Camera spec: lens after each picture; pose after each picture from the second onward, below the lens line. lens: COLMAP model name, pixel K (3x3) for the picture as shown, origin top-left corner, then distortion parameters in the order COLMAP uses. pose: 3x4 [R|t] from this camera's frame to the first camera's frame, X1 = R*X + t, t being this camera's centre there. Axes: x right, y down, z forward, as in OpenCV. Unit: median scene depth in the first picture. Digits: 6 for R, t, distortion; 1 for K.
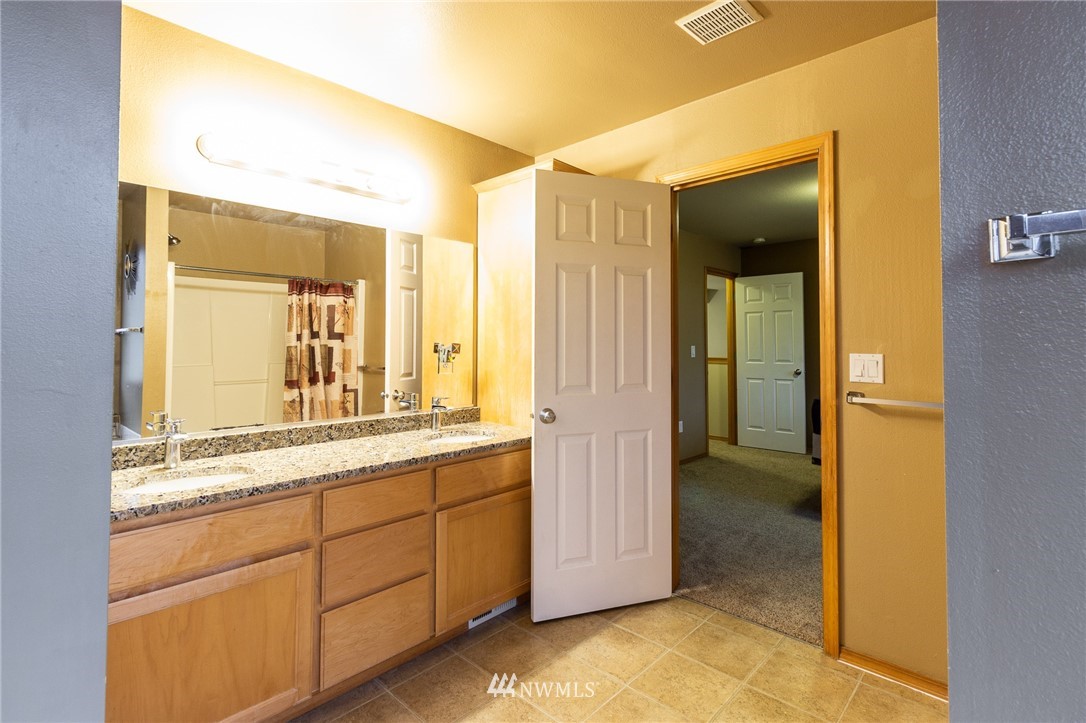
lens RADIAL K [[507.9, 0, 543.0], [0, 507.9, 361.5], [0, 0, 1]] dist [0.001314, 0.000179]
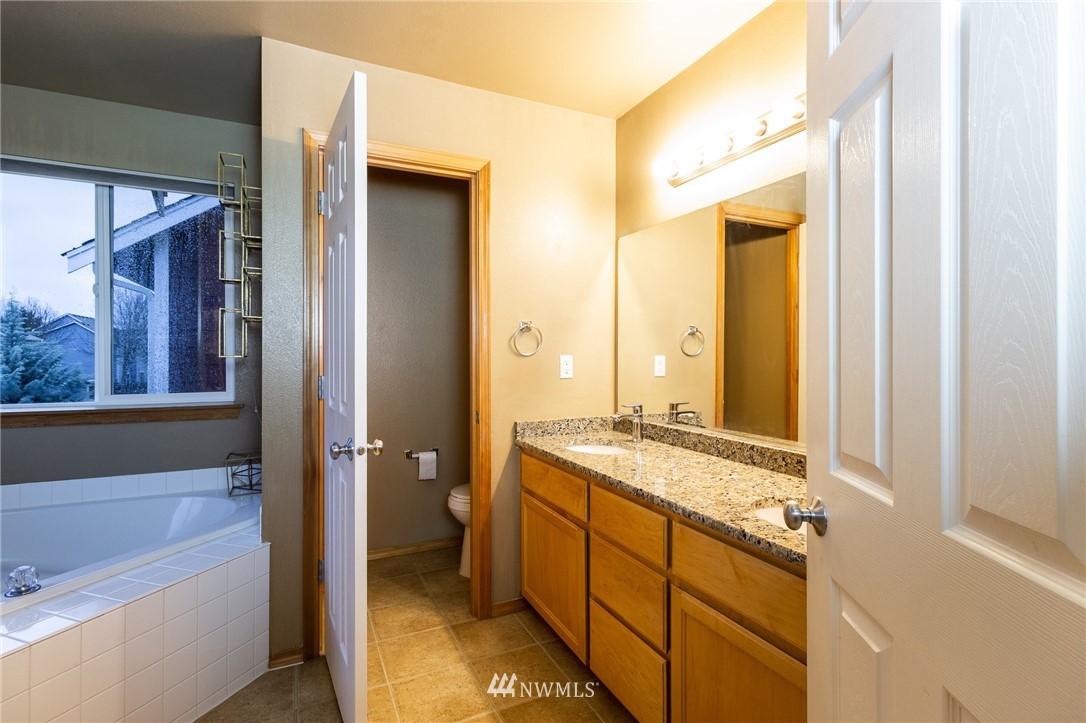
lens RADIAL K [[507.9, 0, 543.0], [0, 507.9, 361.5], [0, 0, 1]] dist [0.001314, 0.000179]
pose [[-0.369253, 0.011098, -0.929263, 0.490552], [-0.027128, 0.999374, 0.022714, -0.018877], [0.928933, 0.033596, -0.368720, 1.065577]]
